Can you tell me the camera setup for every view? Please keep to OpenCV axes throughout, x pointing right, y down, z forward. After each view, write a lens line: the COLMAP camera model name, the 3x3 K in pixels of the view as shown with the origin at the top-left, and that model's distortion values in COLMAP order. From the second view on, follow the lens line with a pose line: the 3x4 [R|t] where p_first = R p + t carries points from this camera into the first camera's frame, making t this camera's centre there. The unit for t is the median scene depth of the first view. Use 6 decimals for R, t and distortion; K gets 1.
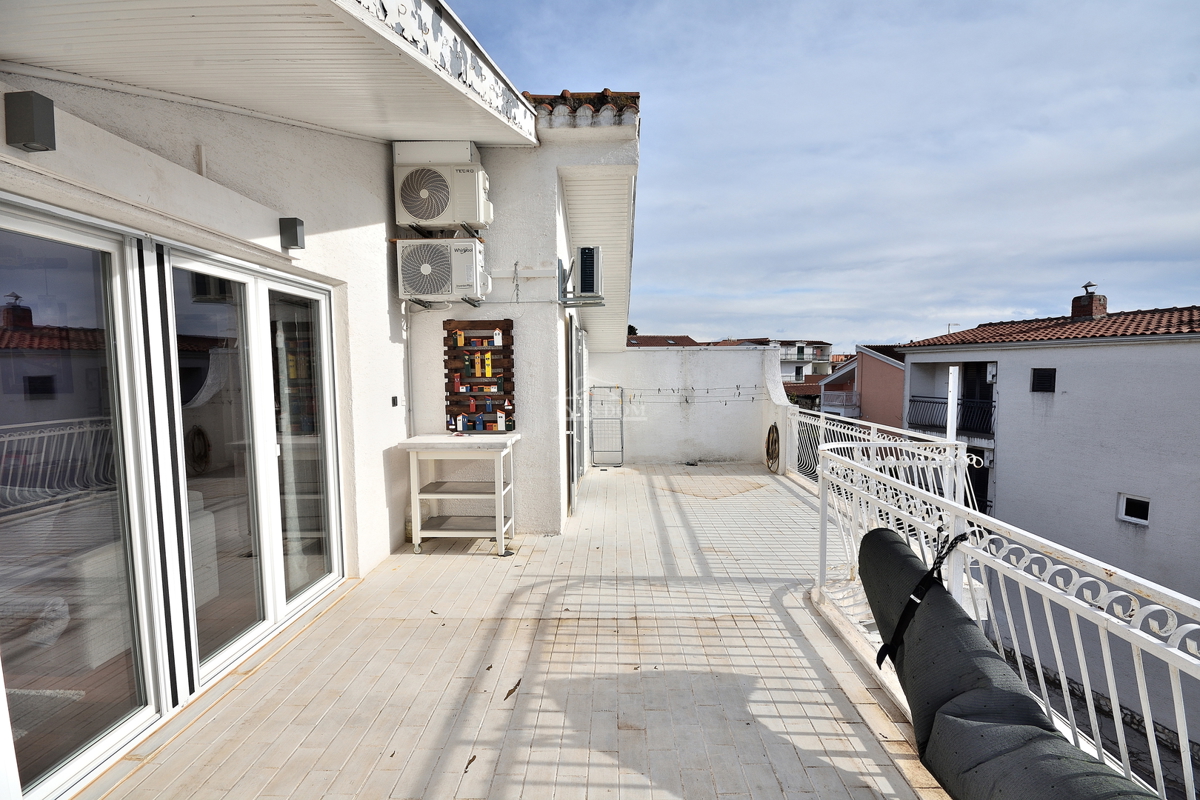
lens RADIAL K [[526.9, 0, 599.9], [0, 526.9, 406.1], [0, 0, 1]] dist [0.009369, -0.009186]
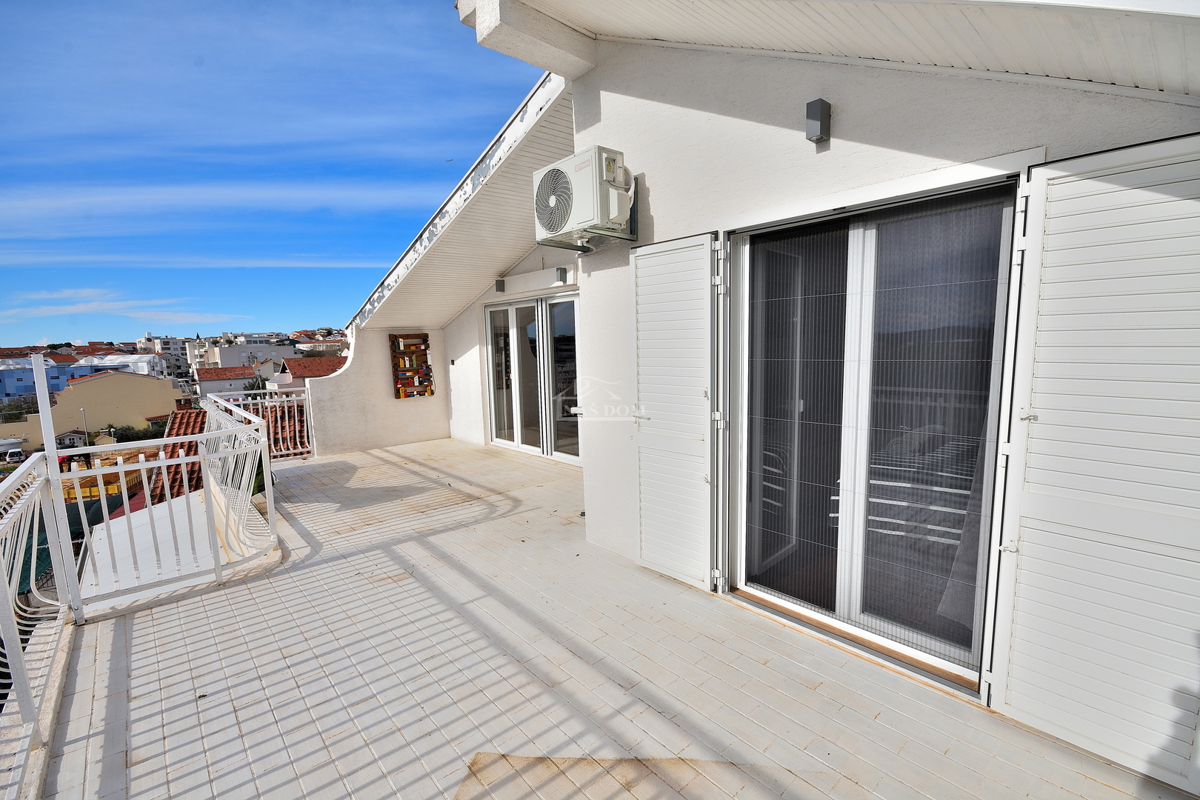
lens RADIAL K [[526.9, 0, 596.1], [0, 526.9, 409.4], [0, 0, 1]] dist [0.009369, -0.009186]
pose [[-0.738617, 0.105527, -0.665815, 0.656247], [-0.020217, 0.983760, 0.178347, -0.157191], [0.673822, 0.145191, -0.724488, 2.334915]]
